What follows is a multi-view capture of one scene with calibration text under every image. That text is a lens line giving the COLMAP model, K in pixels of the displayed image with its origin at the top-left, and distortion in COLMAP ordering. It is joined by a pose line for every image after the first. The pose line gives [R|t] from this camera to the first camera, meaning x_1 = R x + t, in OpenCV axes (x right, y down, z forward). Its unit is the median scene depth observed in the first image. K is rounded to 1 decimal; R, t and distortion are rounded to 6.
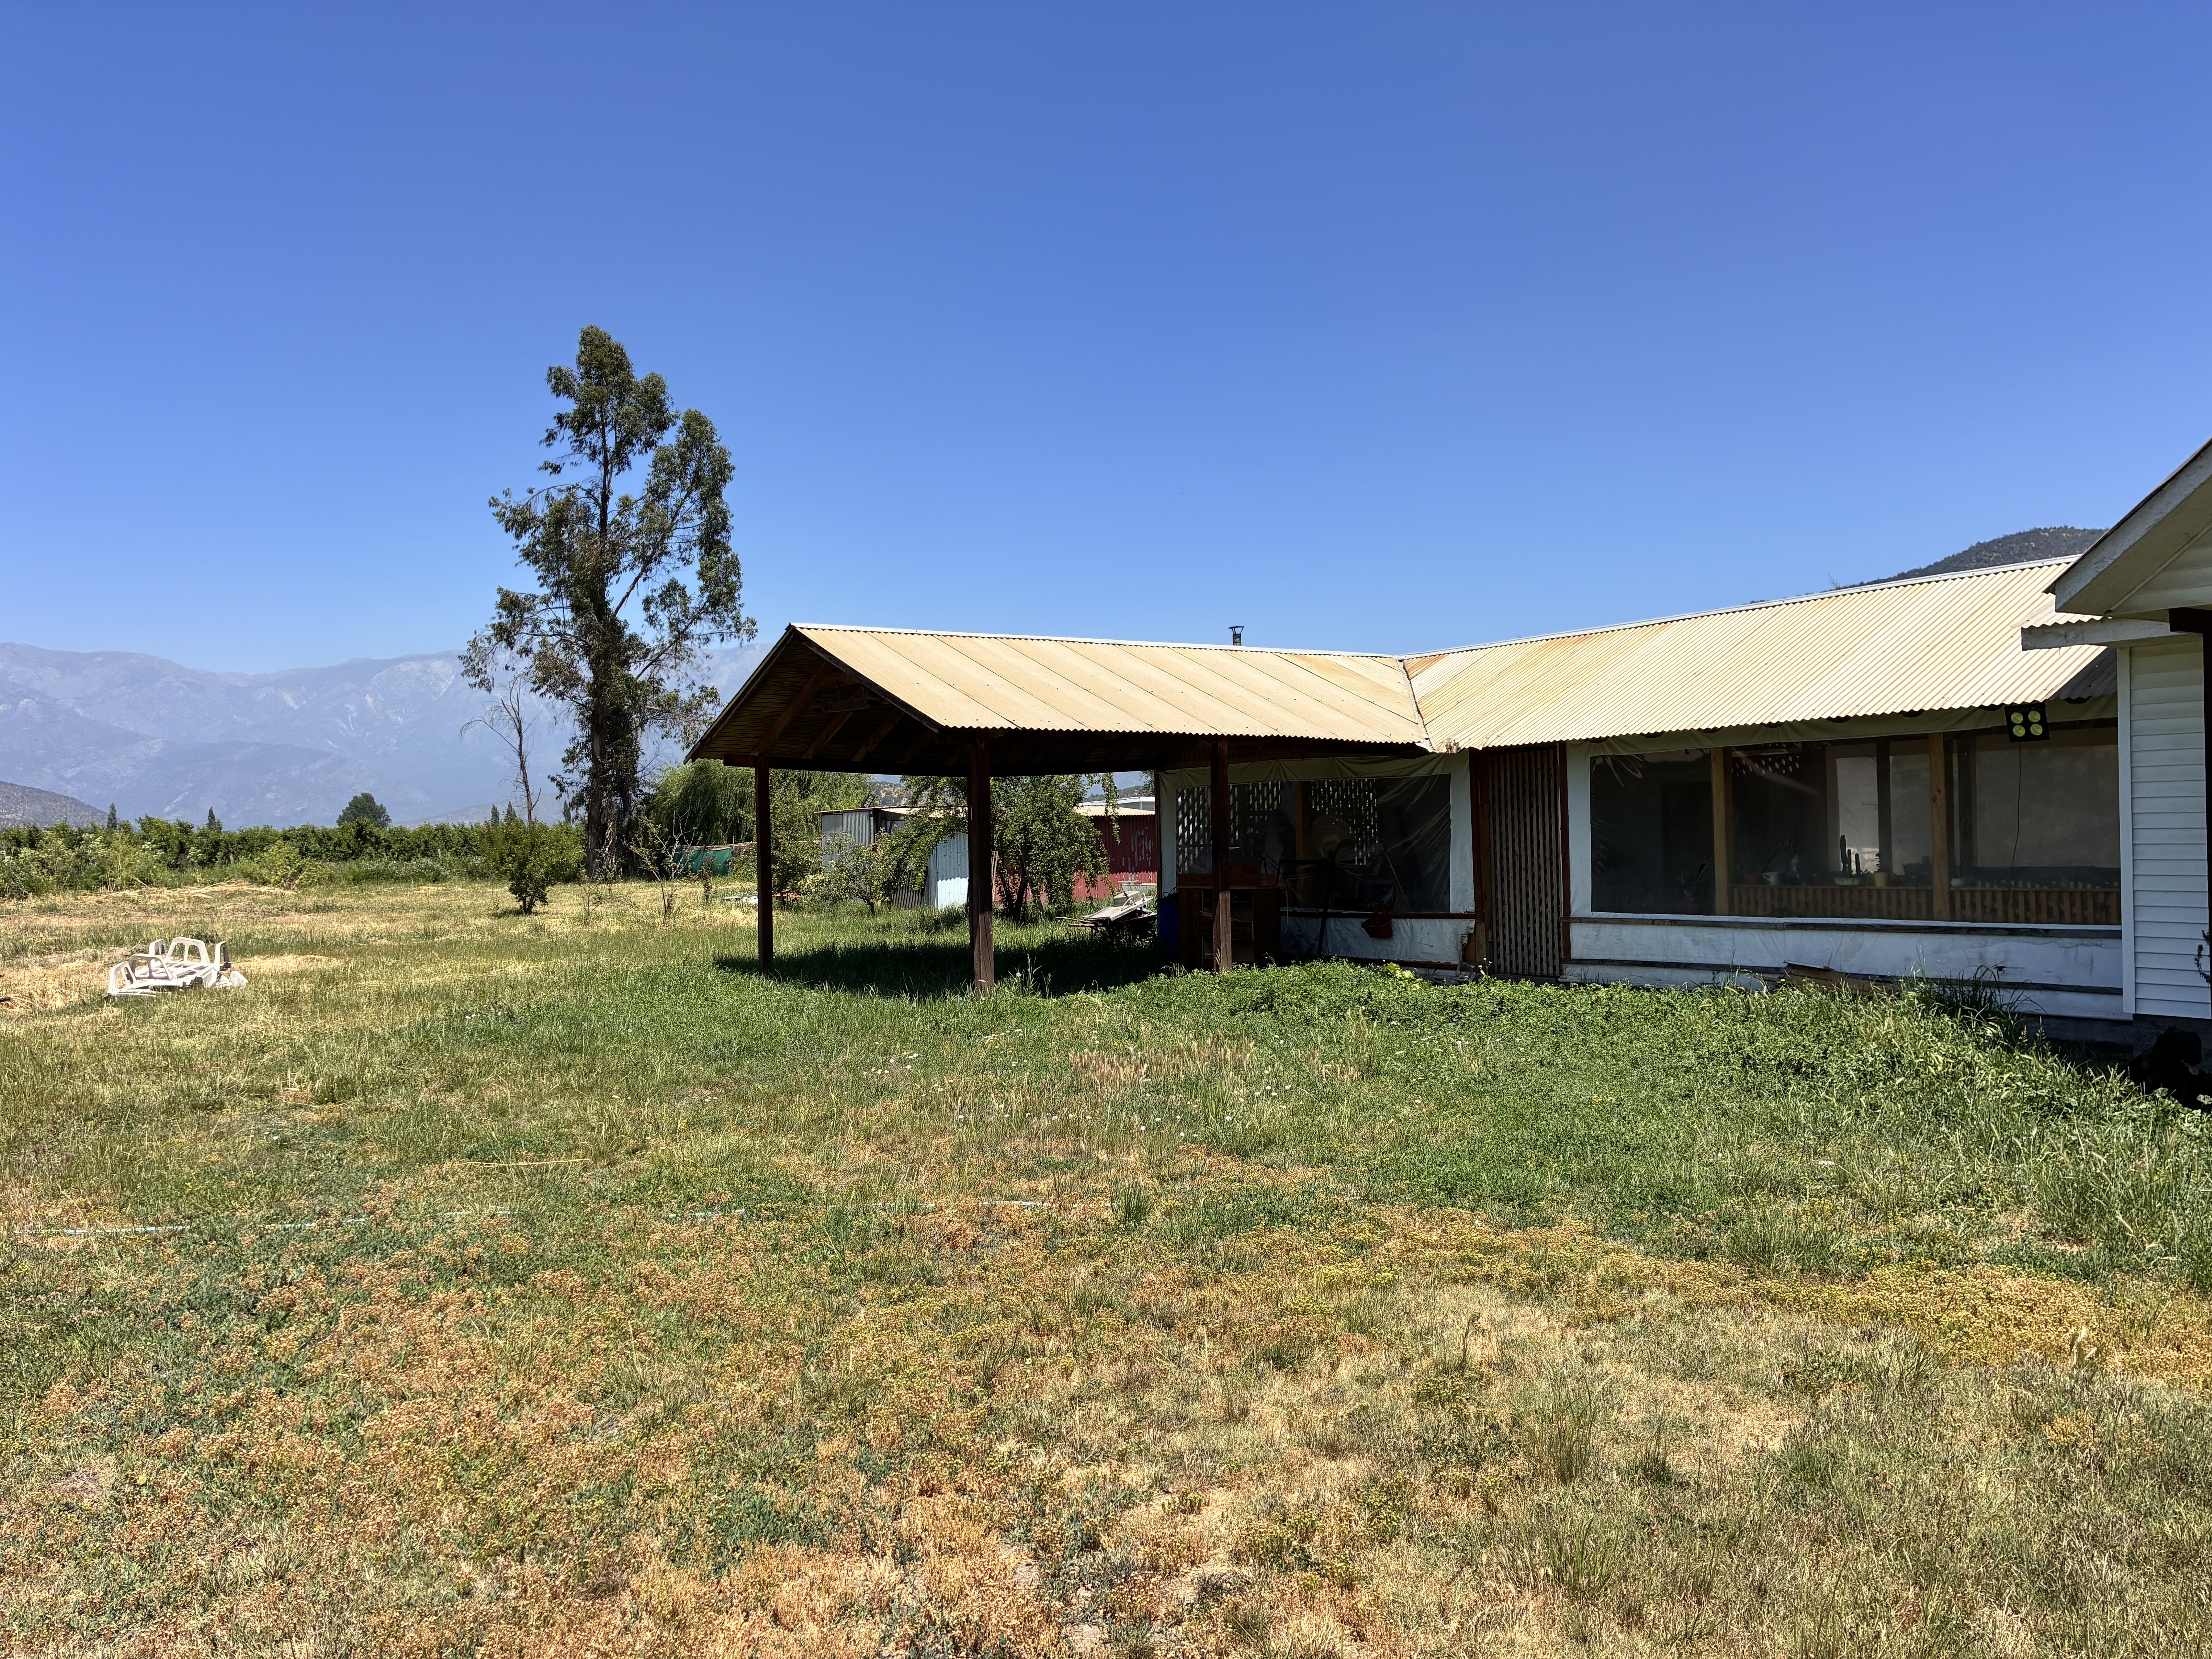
lens RADIAL K [[1675.2, 0, 1121.8], [0, 1675.2, 823.4], [0, 0, 1]] dist [0.064644, -0.079081]
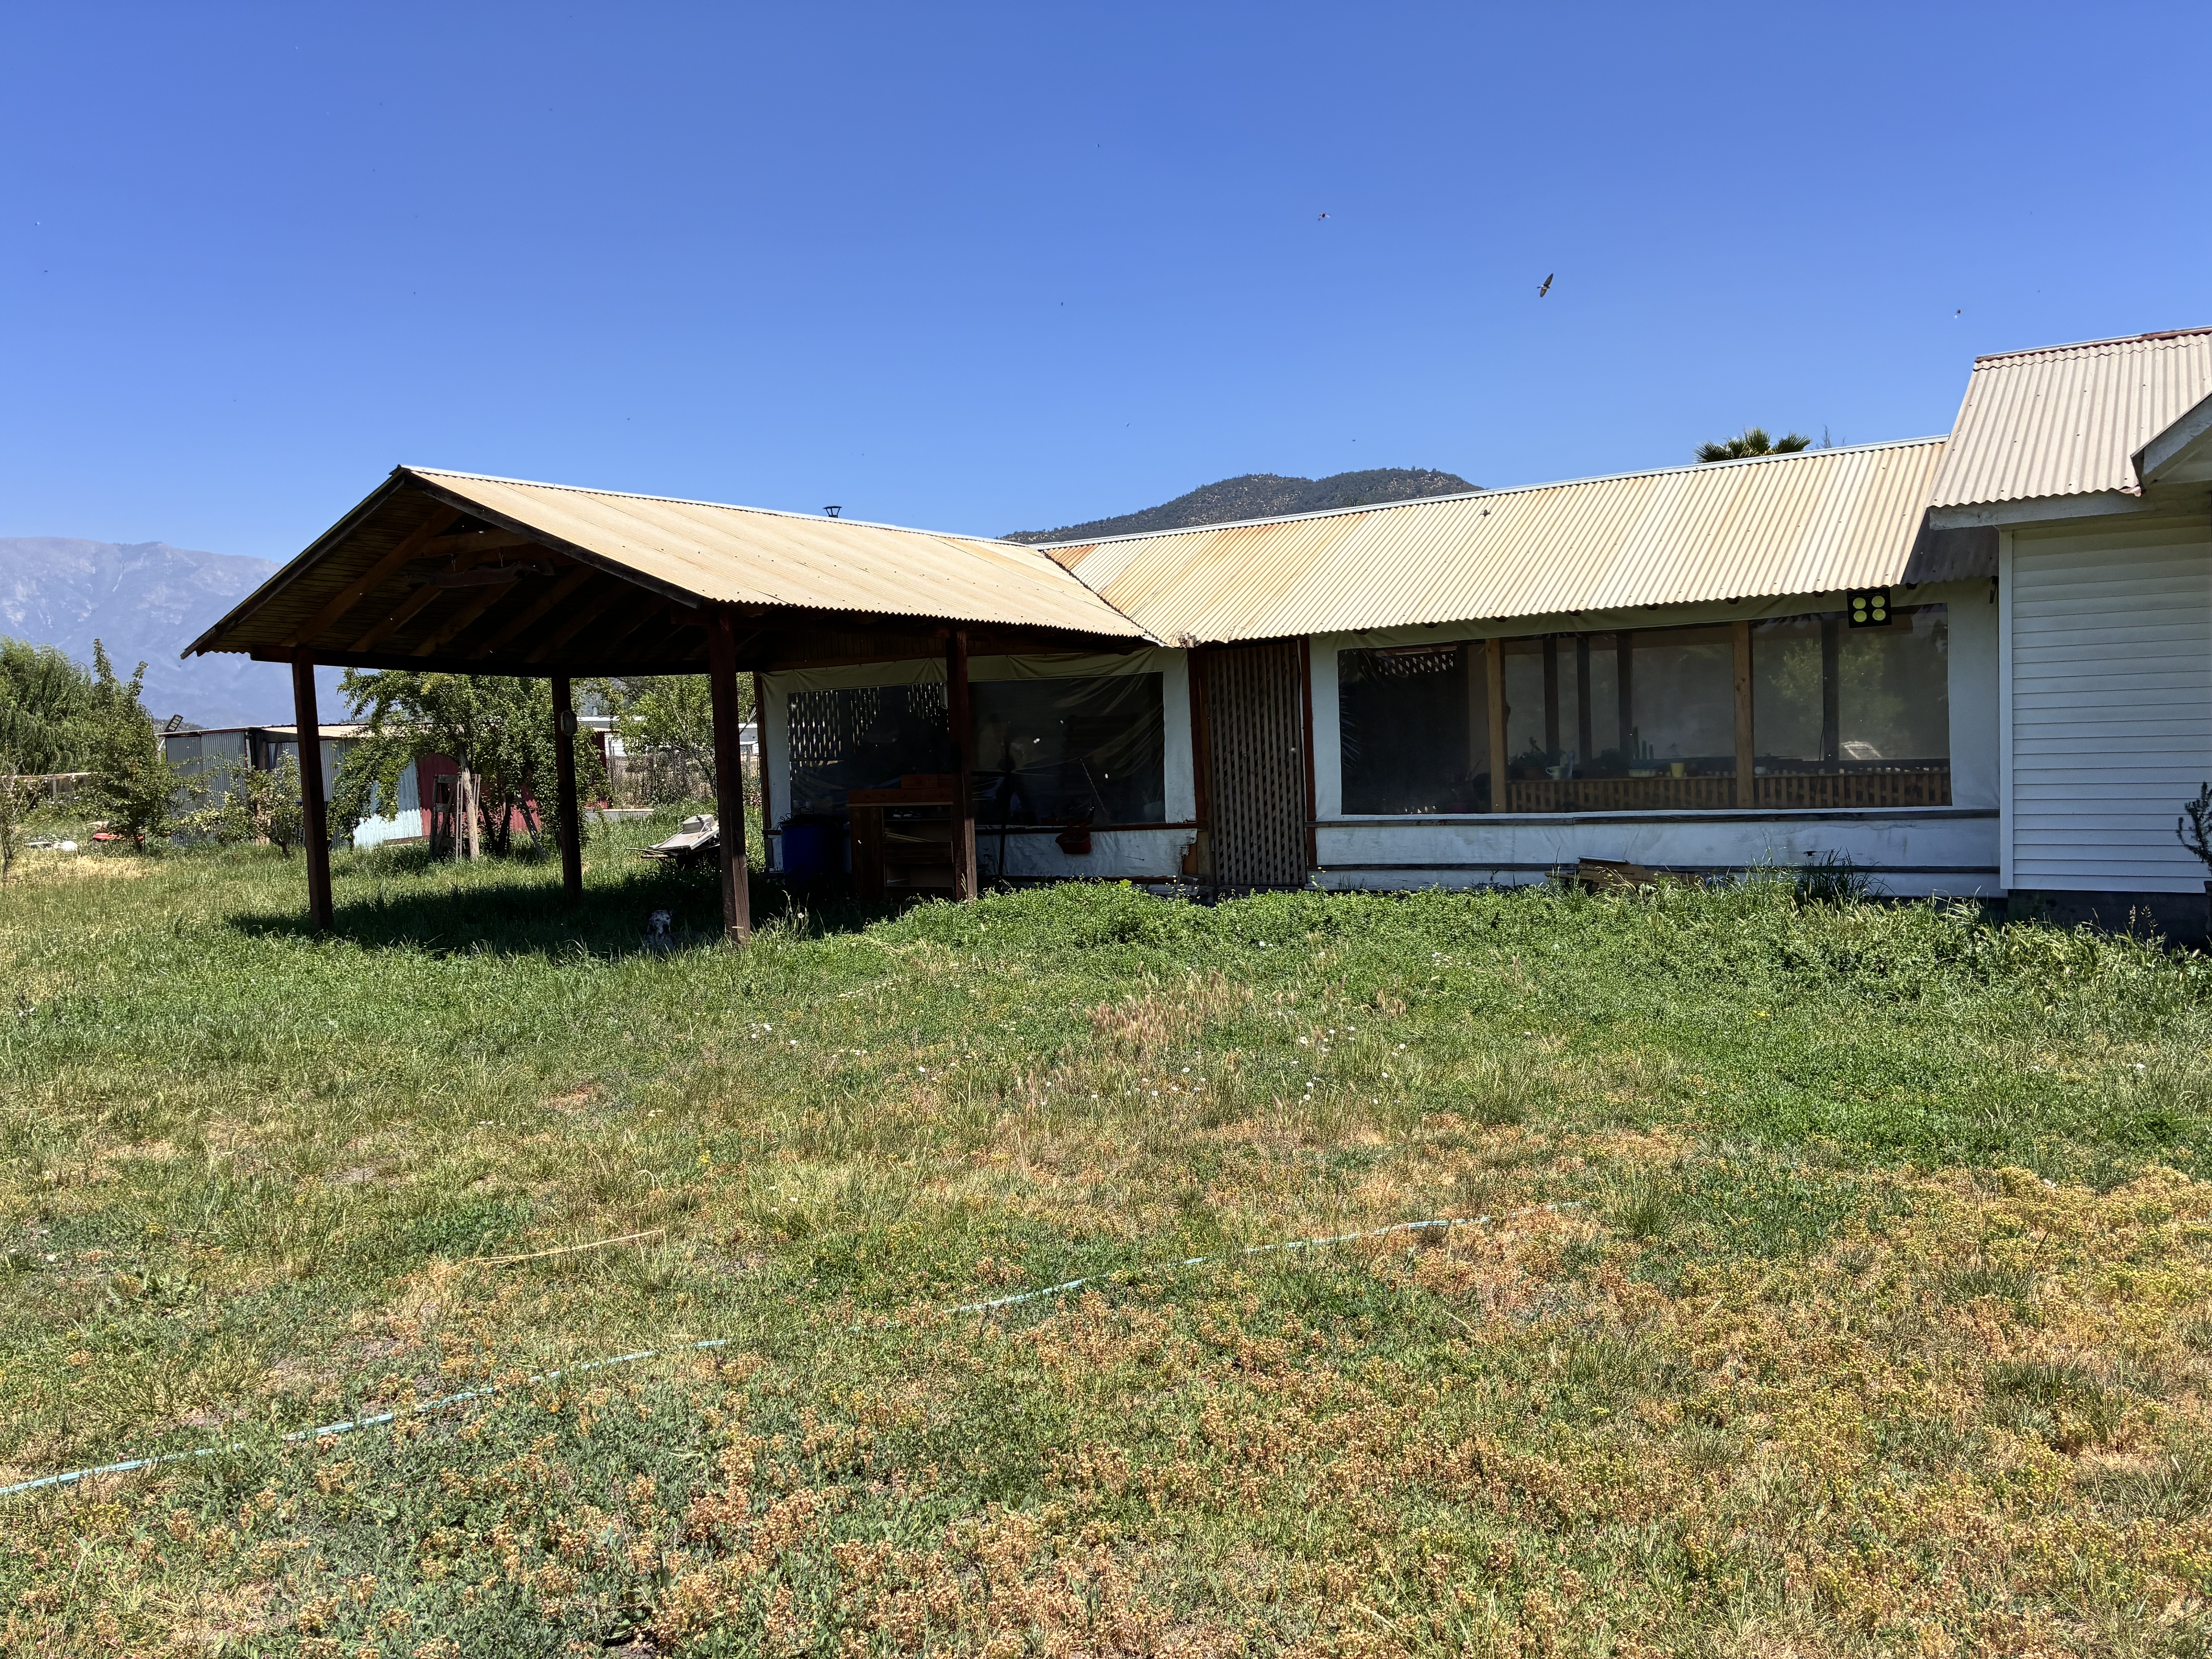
lens RADIAL K [[1675.2, 0, 1083.1], [0, 1675.2, 838.6], [0, 0, 1]] dist [0.064644, -0.079081]
pose [[0.922407, -0.038128, 0.384333, -0.214228], [0.016886, 0.998145, 0.058497, 0.007901], [-0.385851, -0.047468, 0.921339, 0.183778]]
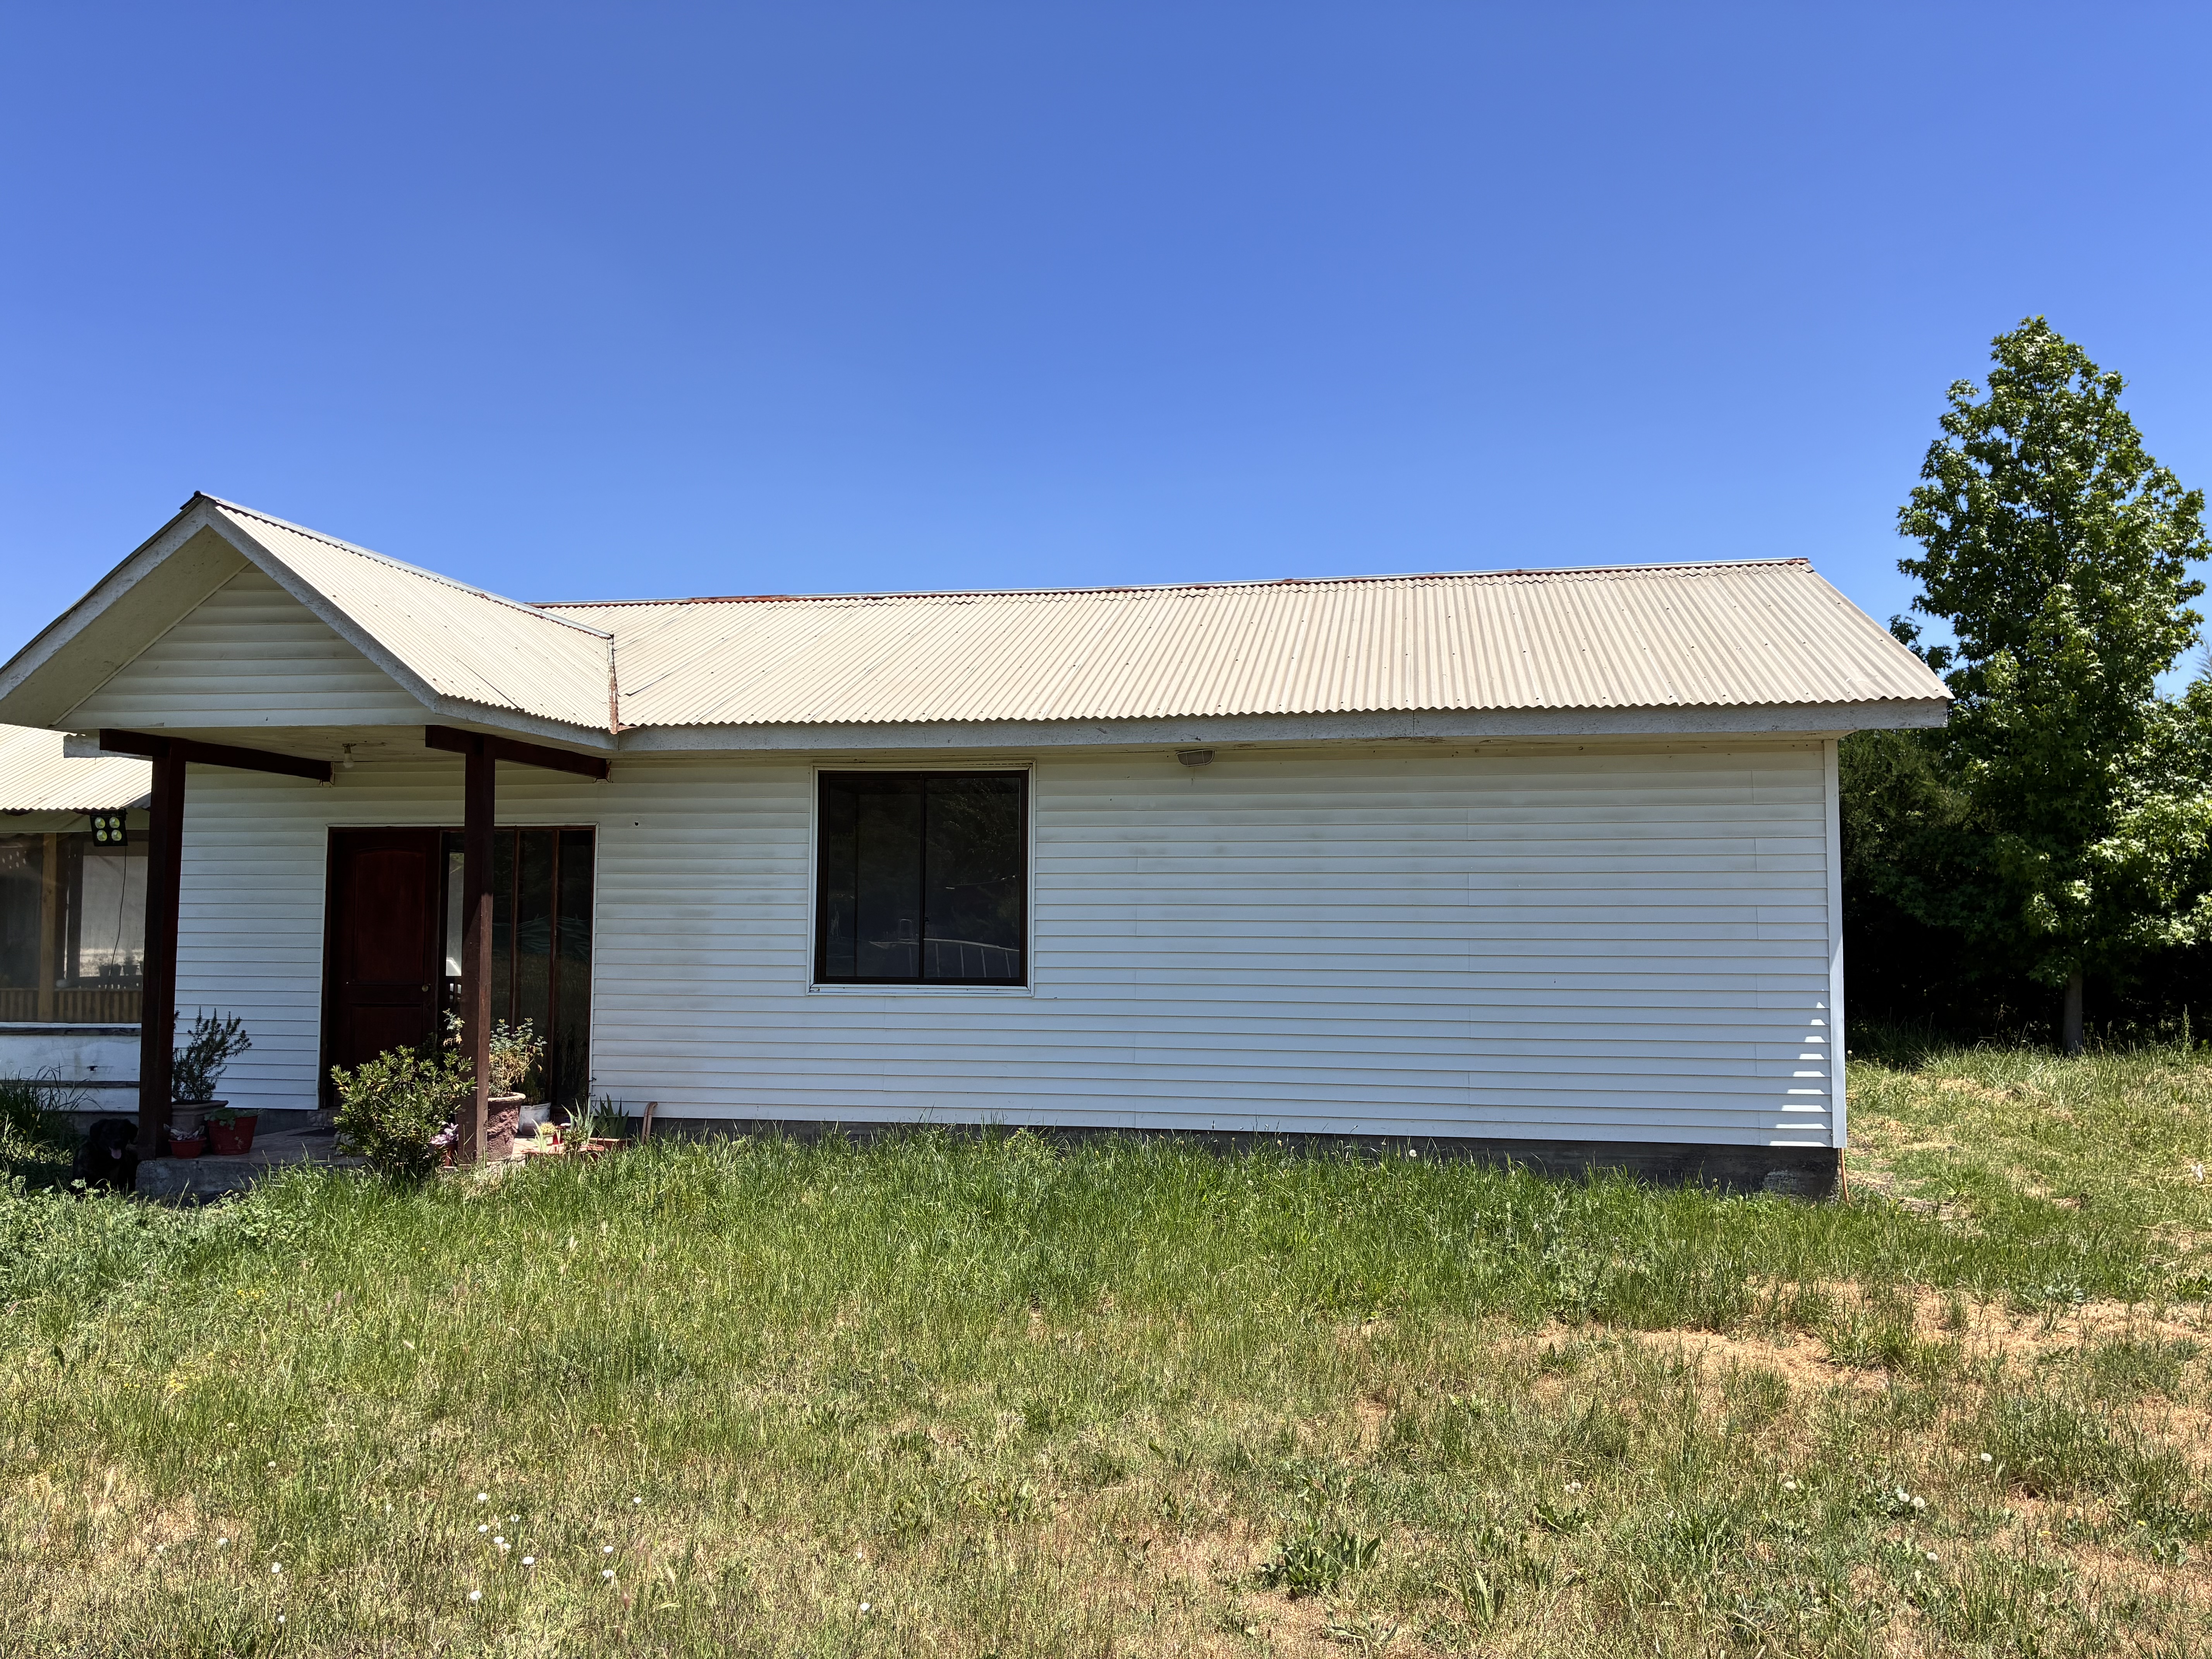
lens RADIAL K [[1675.2, 0, 1107.5], [0, 1675.2, 836.9], [0, 0, 1]] dist [0.064644, -0.079081]
pose [[0.699302, 0.060055, 0.712299, 0.164928], [-0.021801, 0.997793, -0.062722, -0.001828], [-0.714494, 0.028333, 0.699068, -0.119861]]
